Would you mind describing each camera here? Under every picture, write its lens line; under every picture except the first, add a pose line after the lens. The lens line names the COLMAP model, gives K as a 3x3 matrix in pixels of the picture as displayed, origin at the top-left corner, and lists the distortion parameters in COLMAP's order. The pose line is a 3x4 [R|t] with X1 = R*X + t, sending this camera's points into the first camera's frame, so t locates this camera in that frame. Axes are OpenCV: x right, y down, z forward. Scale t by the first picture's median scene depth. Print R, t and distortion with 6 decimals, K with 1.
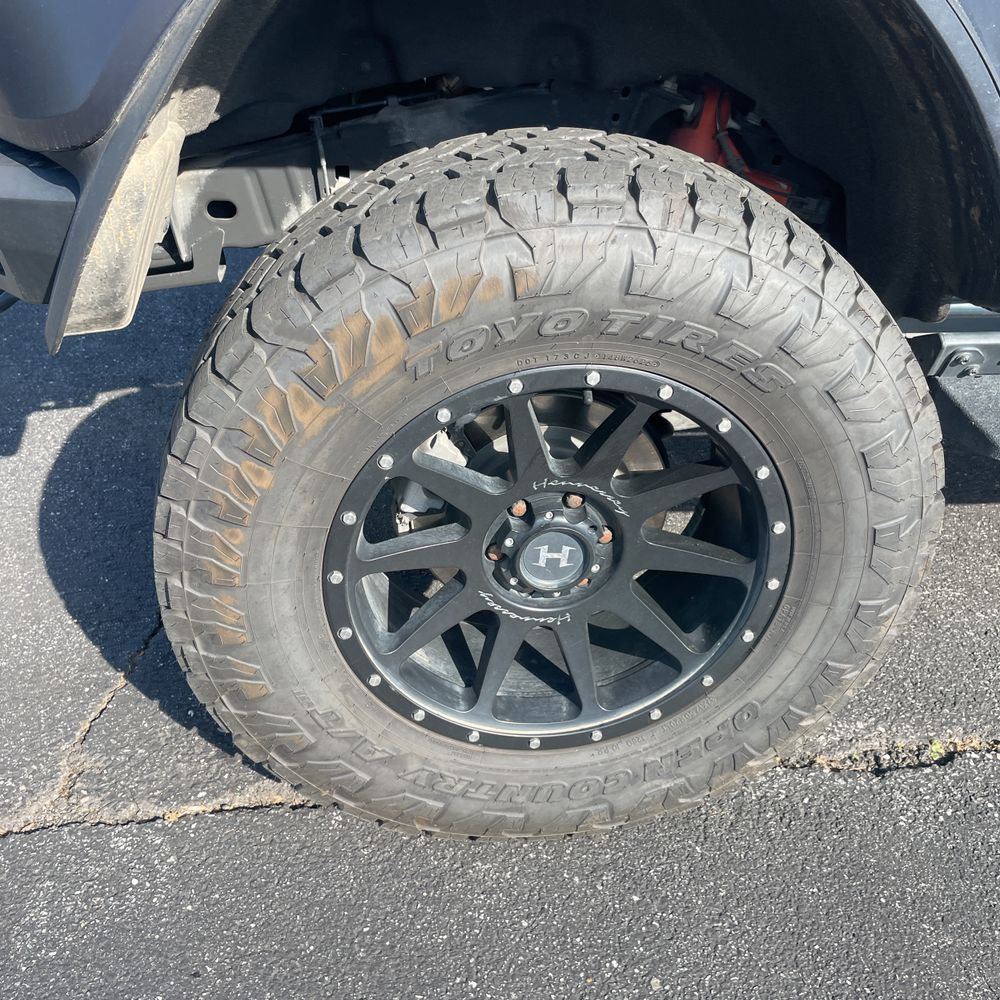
lens RADIAL K [[1011.9, 0, 500.0], [0, 1011.9, 500.0], [0, 0, 1]] dist [0.092968, -0.124125]
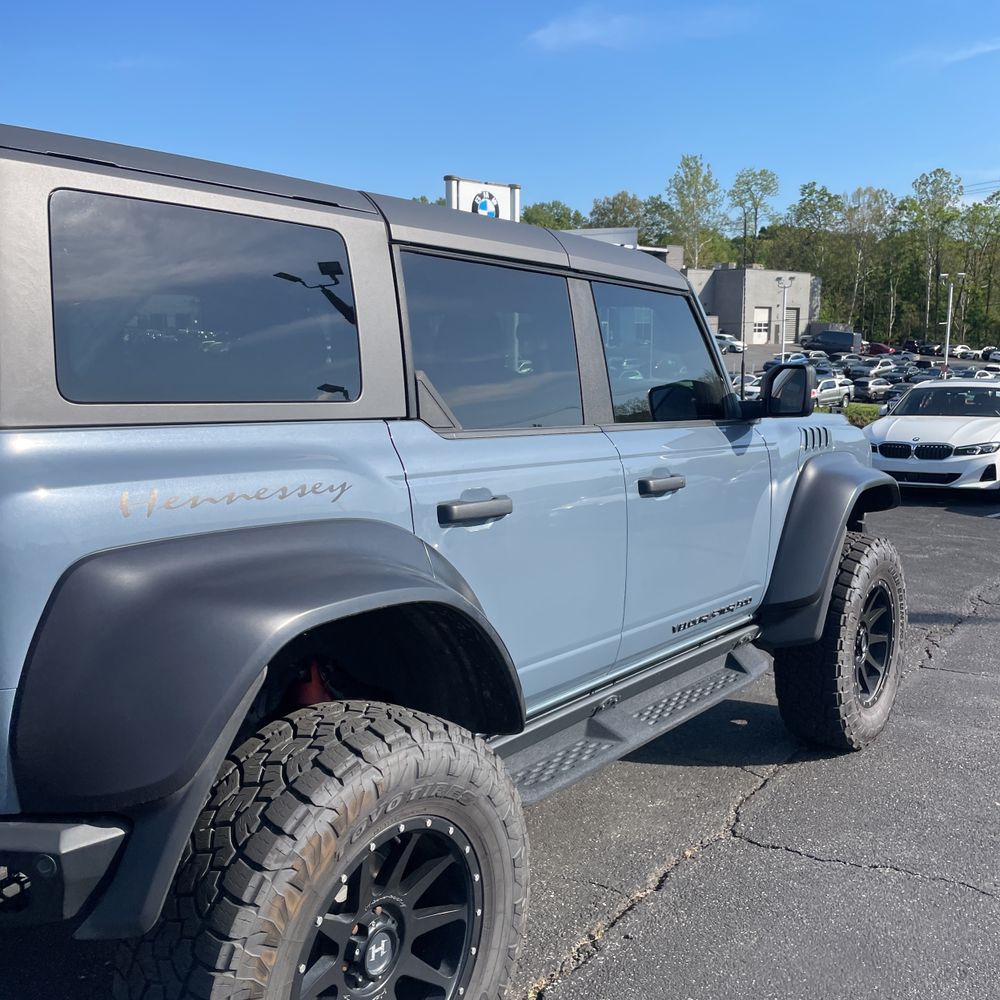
lens RADIAL K [[1011.9, 0, 500.0], [0, 1011.9, 500.0], [0, 0, 1]] dist [0.092968, -0.124125]
pose [[0.686691, -0.111488, 0.718349, -1.007315], [0.396973, 0.885332, -0.242075, -0.119573], [-0.608989, 0.451396, 0.652207, -0.582734]]
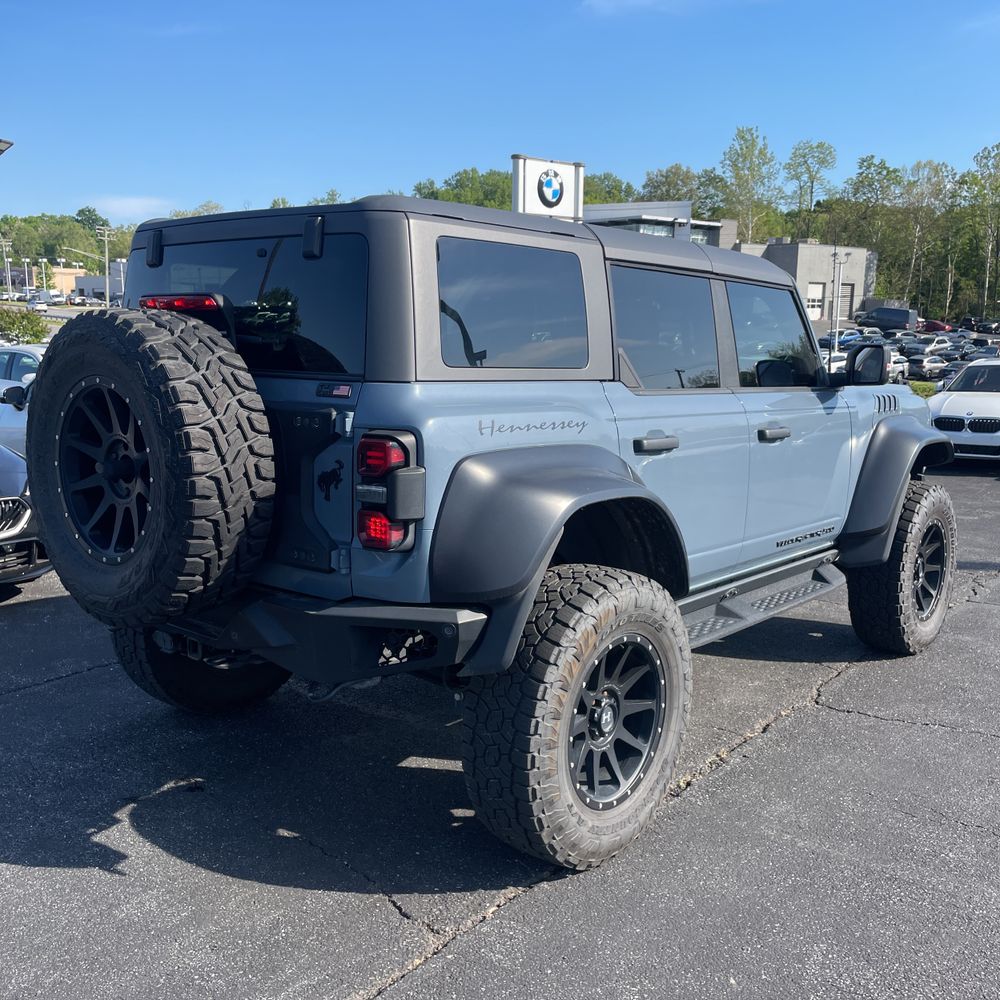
lens RADIAL K [[1011.9, 0, 500.0], [0, 1011.9, 500.0], [0, 0, 1]] dist [0.092968, -0.124125]
pose [[0.718427, -0.117214, 0.685655, -2.027855], [0.371200, 0.898222, -0.235389, 0.073716], [-0.588280, 0.423625, 0.688817, -0.944727]]
